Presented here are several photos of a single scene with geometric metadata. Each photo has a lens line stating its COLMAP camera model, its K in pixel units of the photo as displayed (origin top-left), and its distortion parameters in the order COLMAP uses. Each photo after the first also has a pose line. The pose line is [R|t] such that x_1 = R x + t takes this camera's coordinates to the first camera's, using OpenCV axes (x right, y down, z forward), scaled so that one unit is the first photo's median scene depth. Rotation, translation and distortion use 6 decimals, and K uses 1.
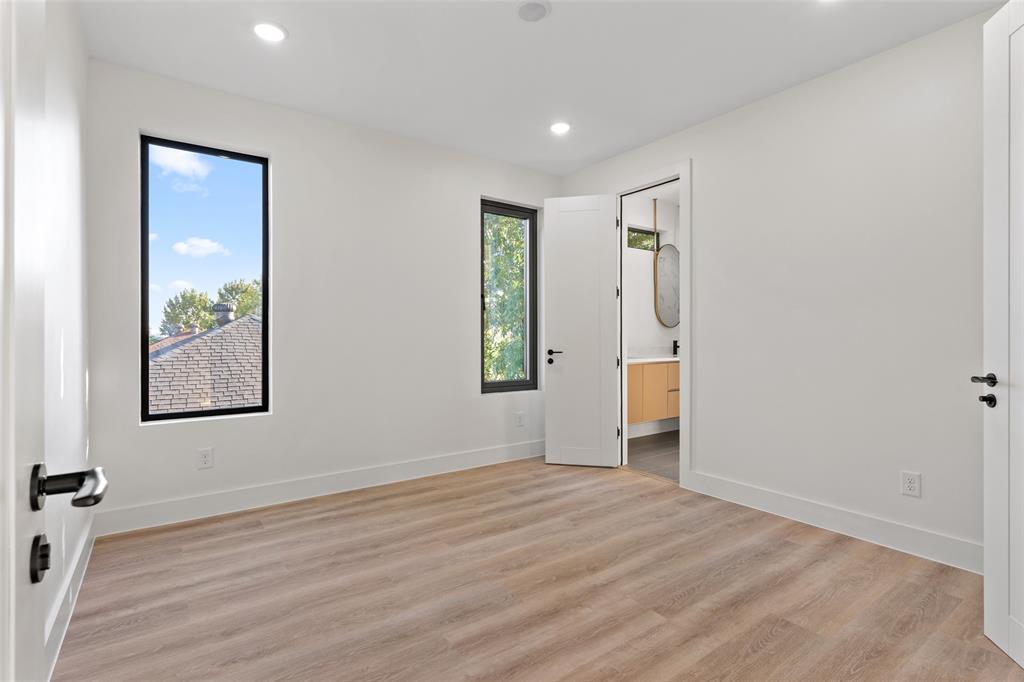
lens RADIAL K [[487.9, 0, 510.8], [0, 487.9, 338.8], [0, 0, 1]] dist [0.001249, -0.000328]
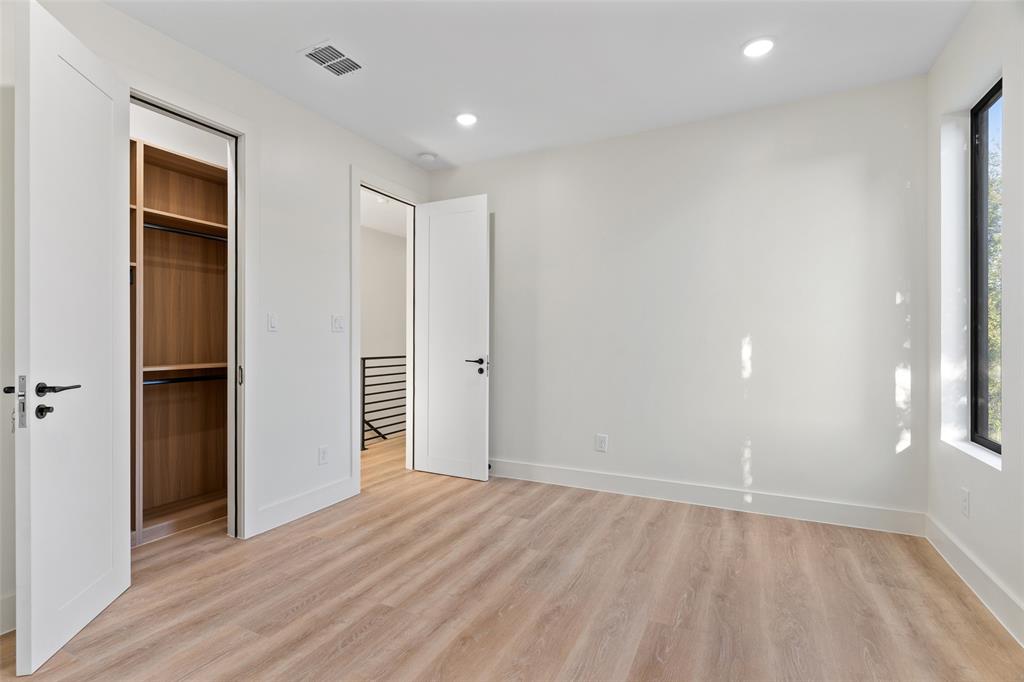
lens RADIAL K [[487.9, 0, 511.0], [0, 487.9, 339.5], [0, 0, 1]] dist [0.001249, -0.000328]
pose [[-0.883949, -0.000311, -0.467584, 0.514524], [-0.002201, 0.999991, 0.003497, -0.017963], [0.467579, 0.004120, -0.883942, 1.883909]]
